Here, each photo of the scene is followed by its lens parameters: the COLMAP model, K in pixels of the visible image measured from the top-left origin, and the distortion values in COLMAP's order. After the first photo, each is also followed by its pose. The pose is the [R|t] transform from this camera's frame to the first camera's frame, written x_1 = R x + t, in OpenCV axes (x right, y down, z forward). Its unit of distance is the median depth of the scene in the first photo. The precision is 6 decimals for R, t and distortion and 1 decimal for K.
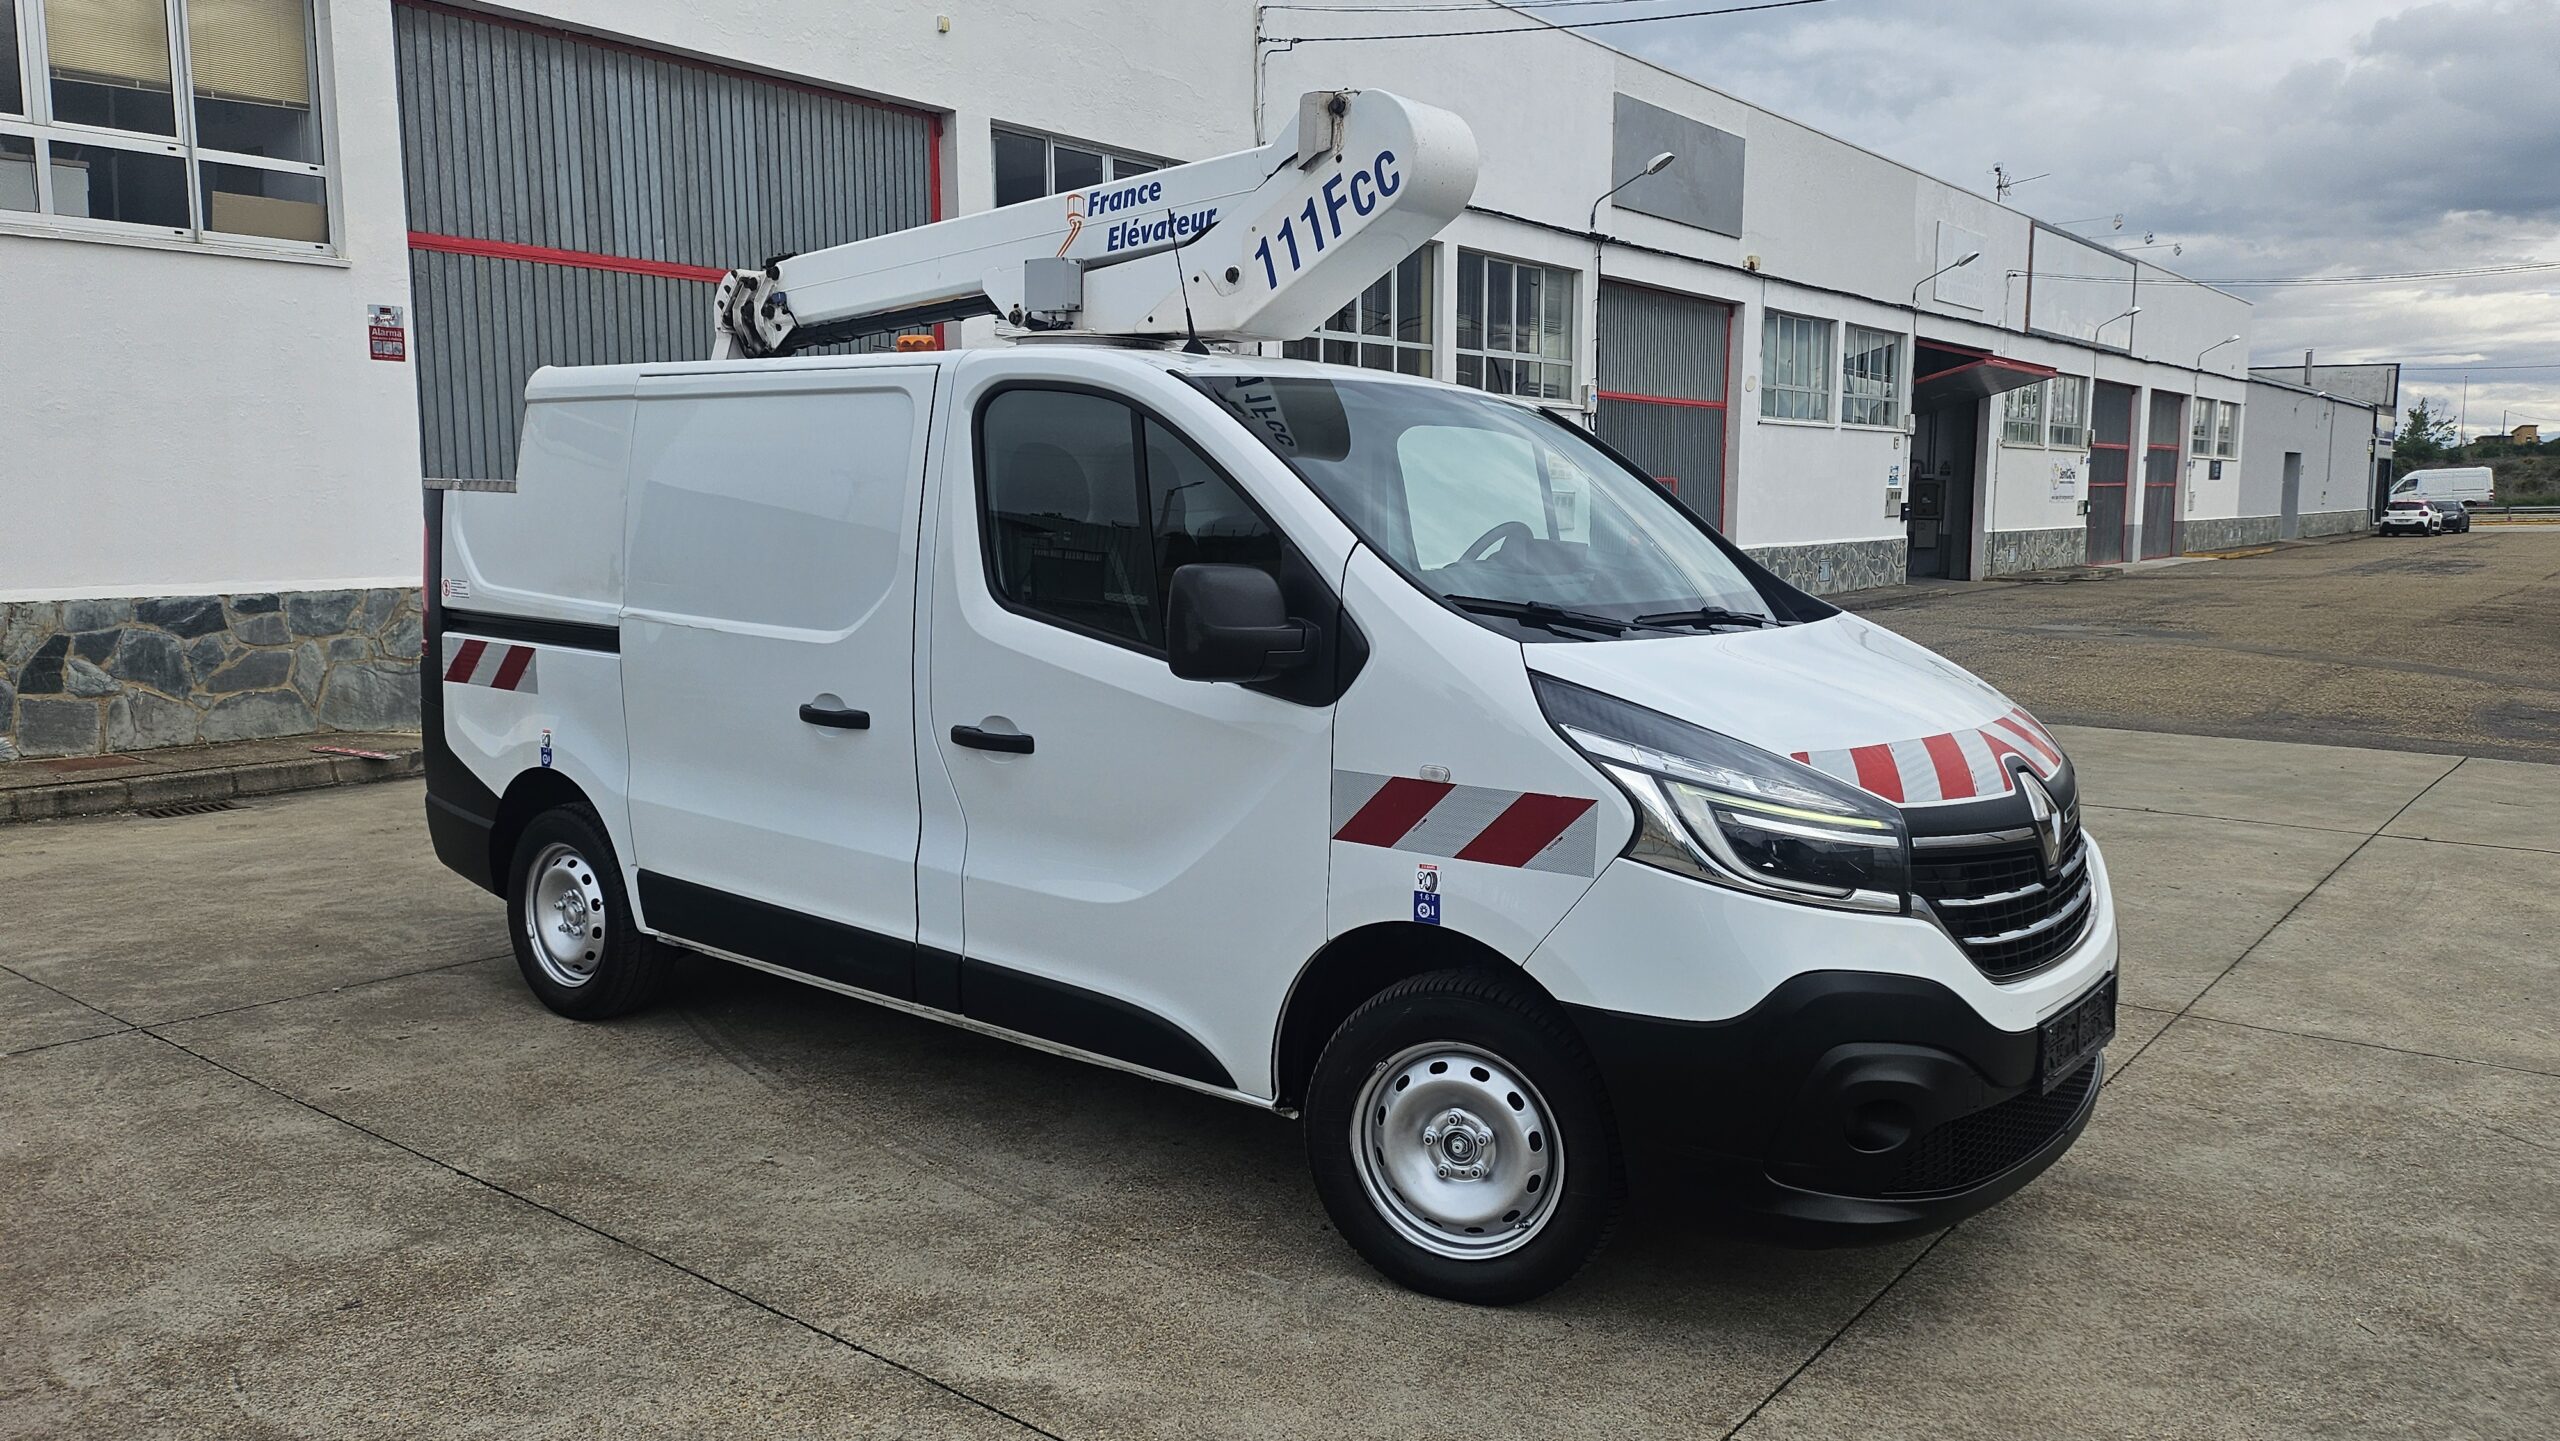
lens RADIAL K [[1797.3, 0, 1246.4], [0, 1797.3, 684.7], [0, 0, 1]] dist [0.086679, -0.103988]
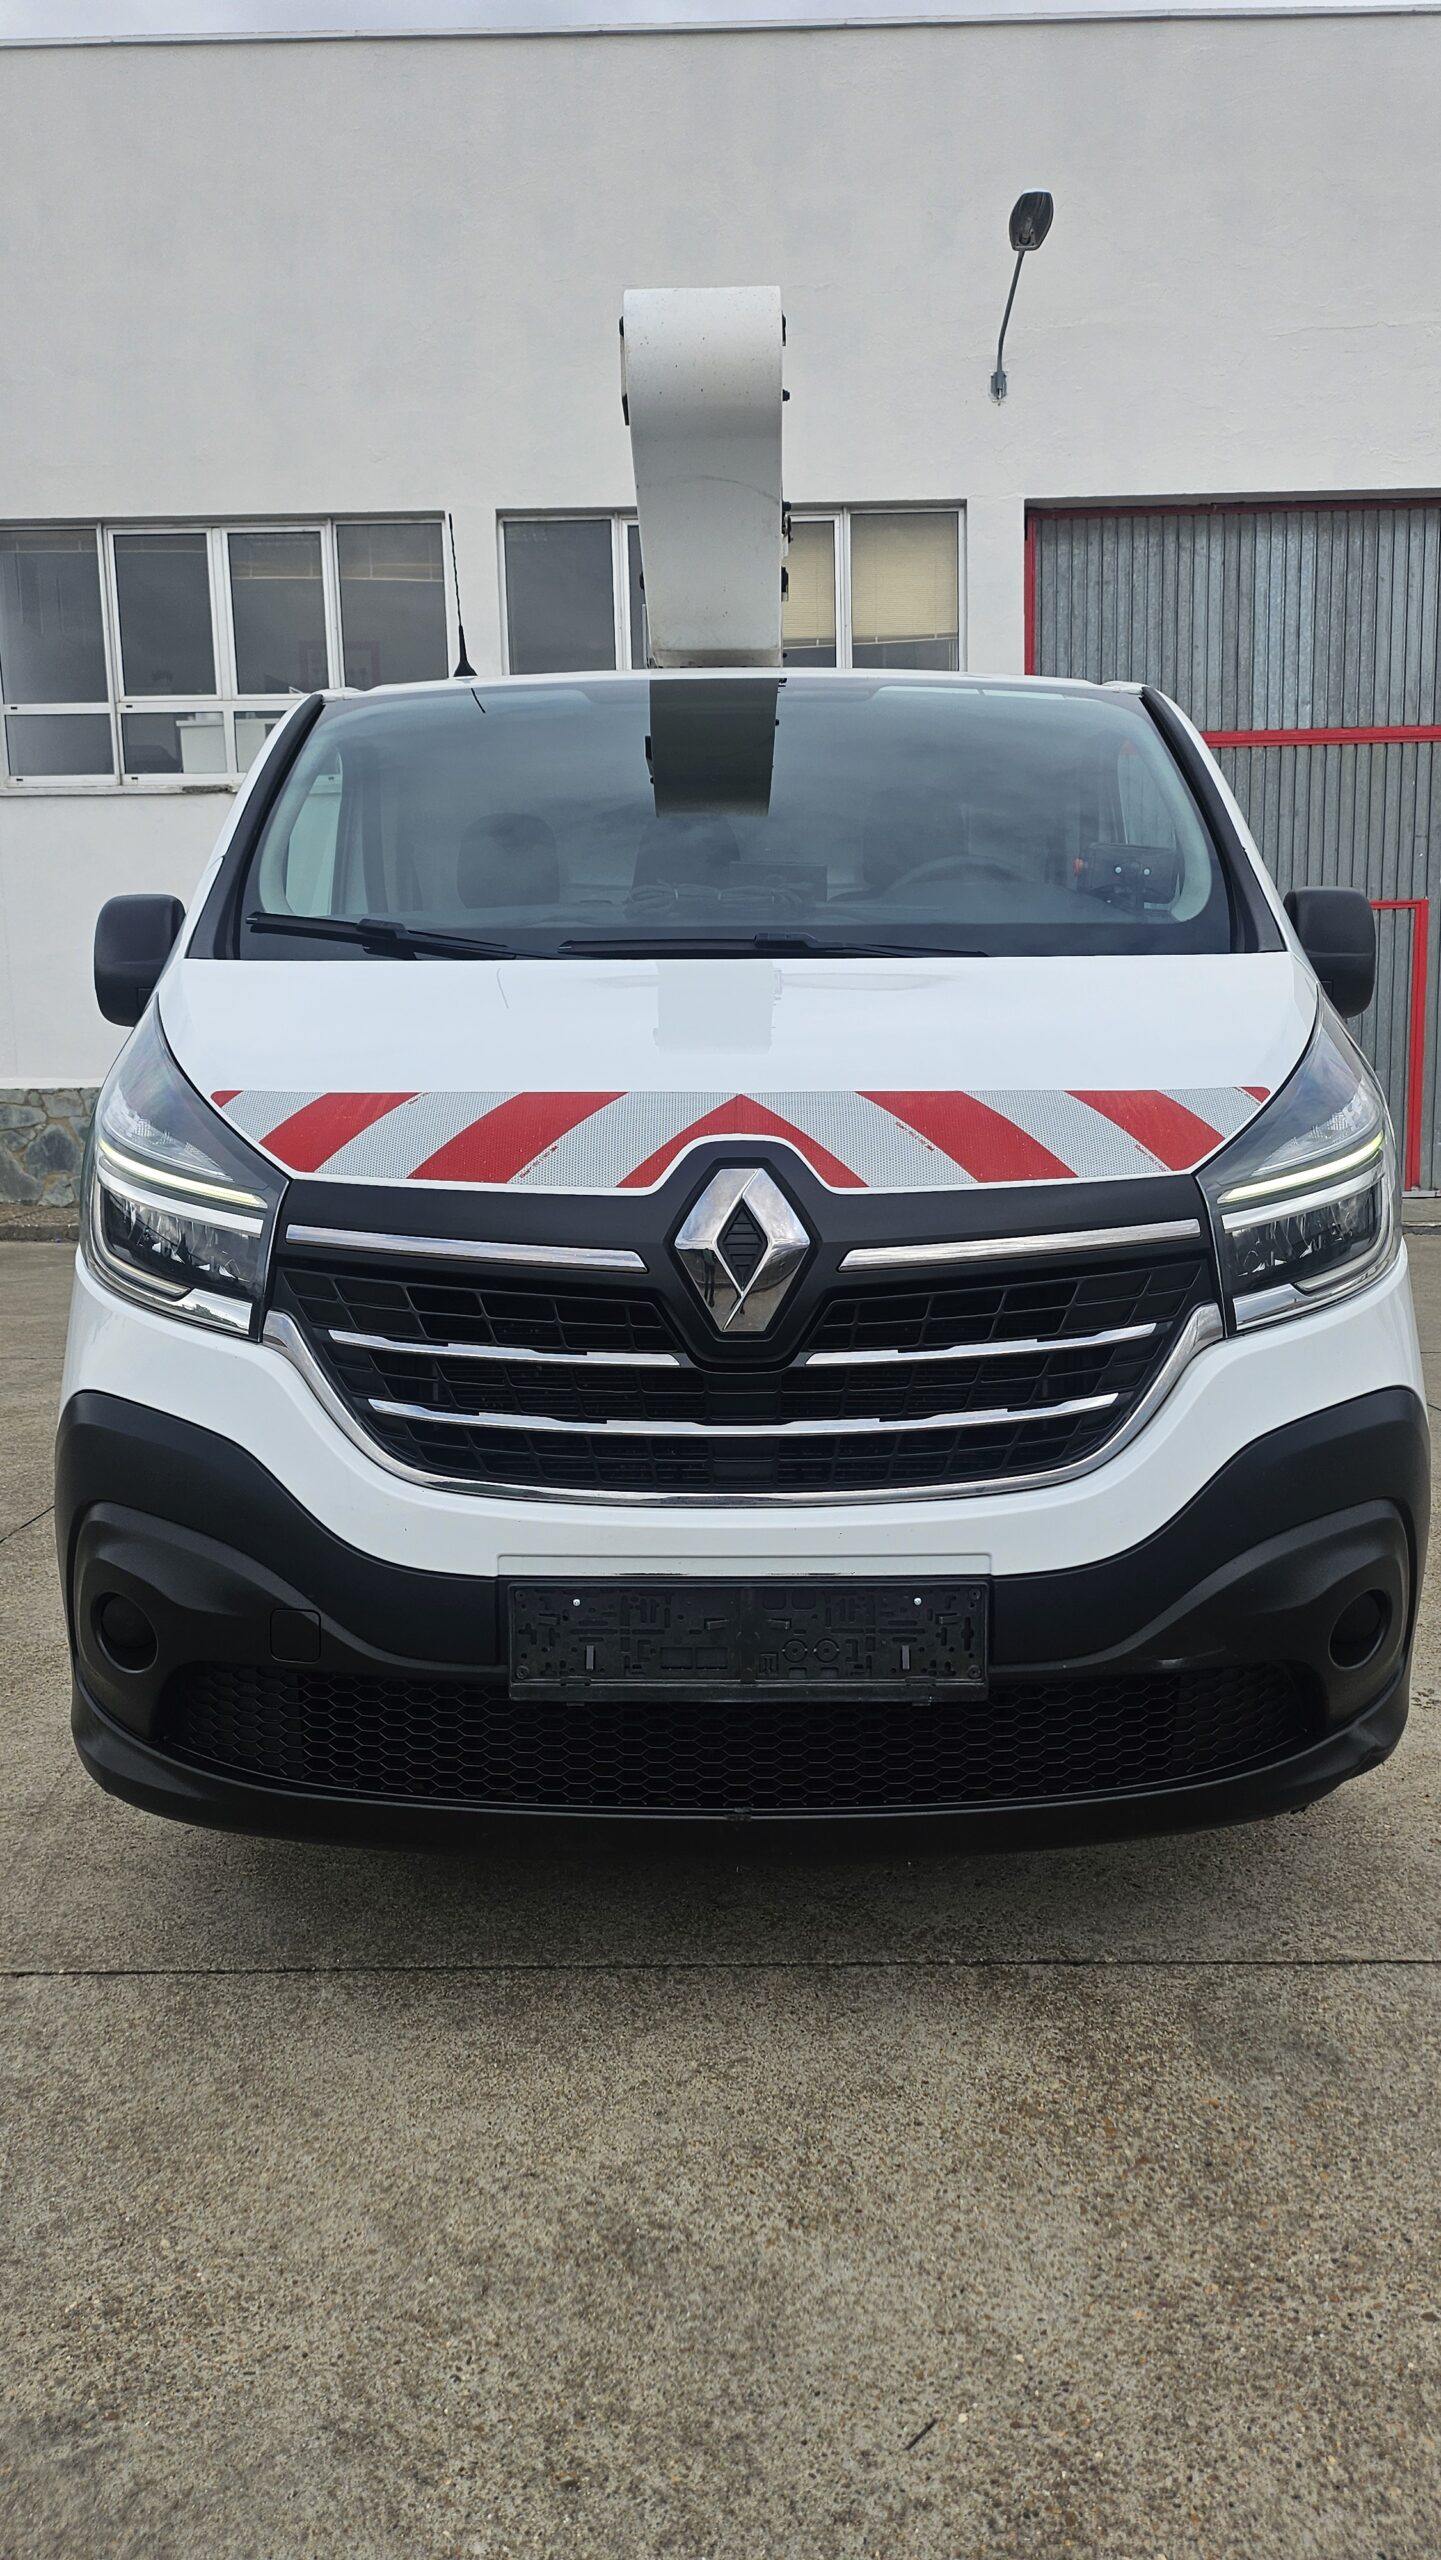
lens RADIAL K [[1773.6, 0, 665.4], [0, 1773.6, 1266.9], [0, 0, 1]] dist [0.045682, -0.000728]
pose [[0.619289, 0.086191, -0.780418, 0.683831], [-0.066339, 0.996146, 0.057374, 0.039637], [0.782356, 0.016241, 0.622620, 0.521108]]
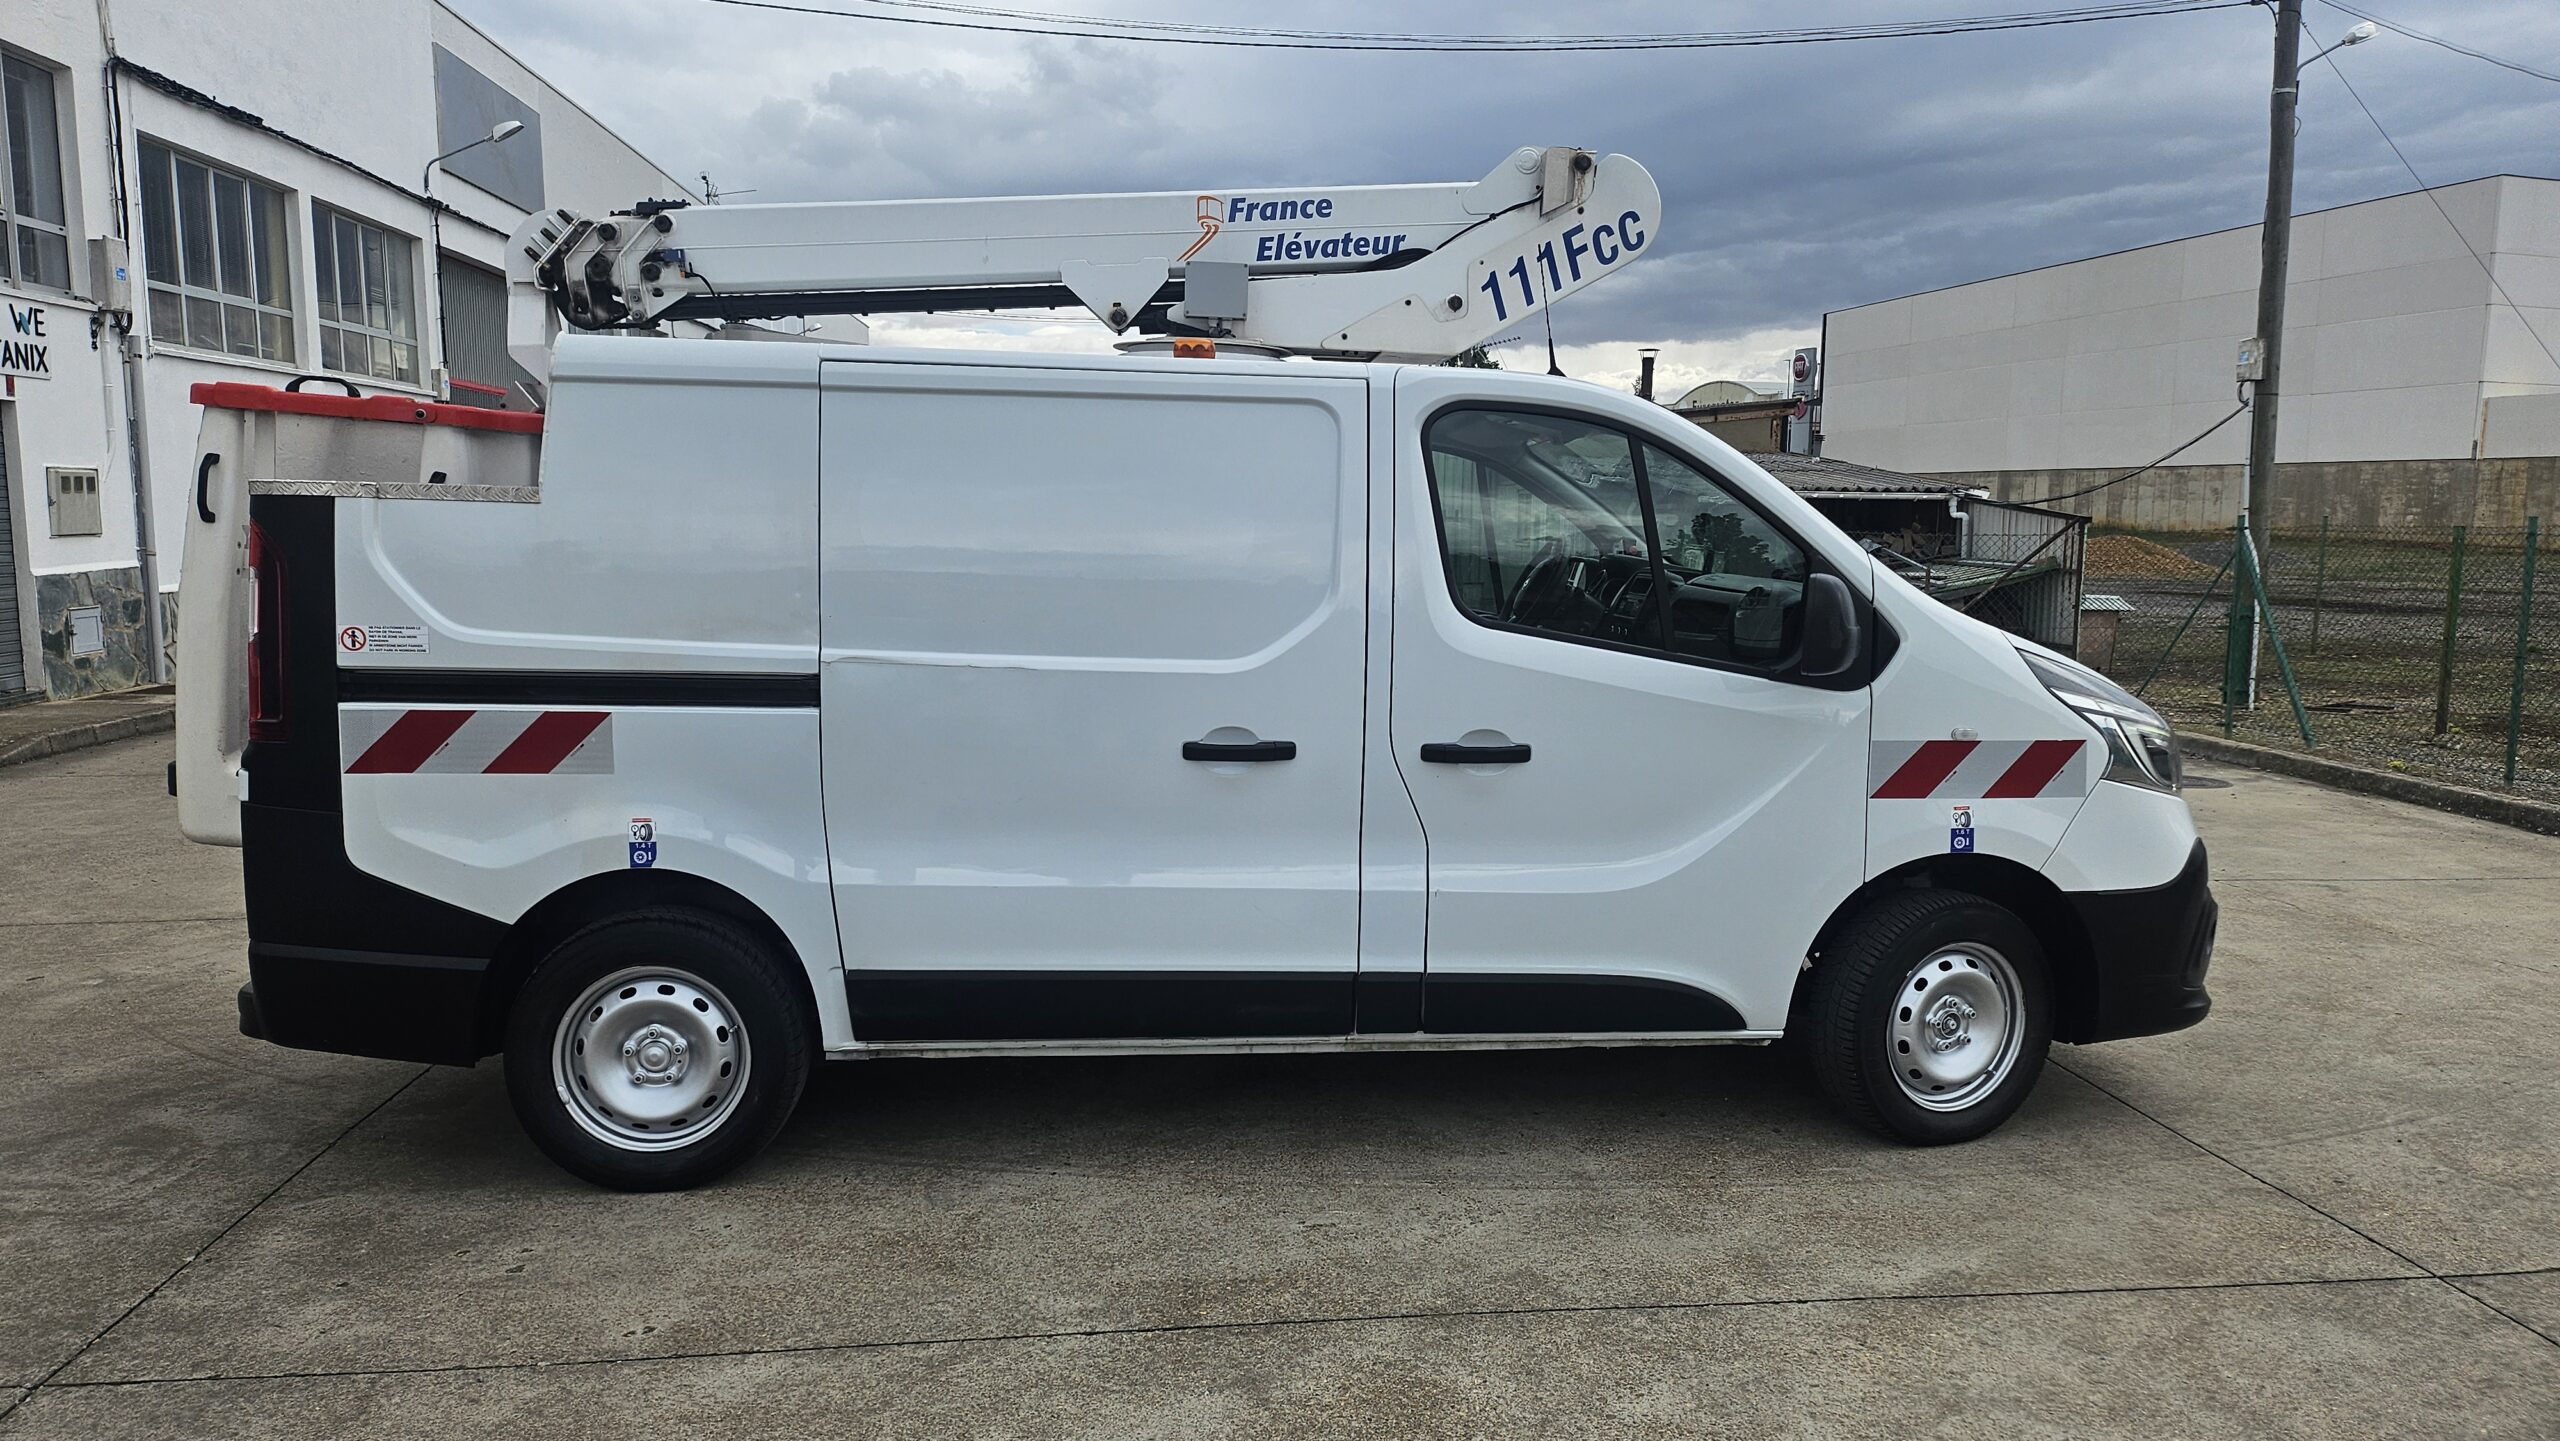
lens RADIAL K [[1822.0, 0, 1280.0], [0, 1822.0, 720.5], [0, 0, 1]] dist [0.086366, -0.101404]
pose [[0.701891, -0.079793, 0.707801, -0.884471], [0.066344, 0.996709, 0.046572, -0.040434], [-0.709188, 0.014269, 0.704875, 0.326521]]
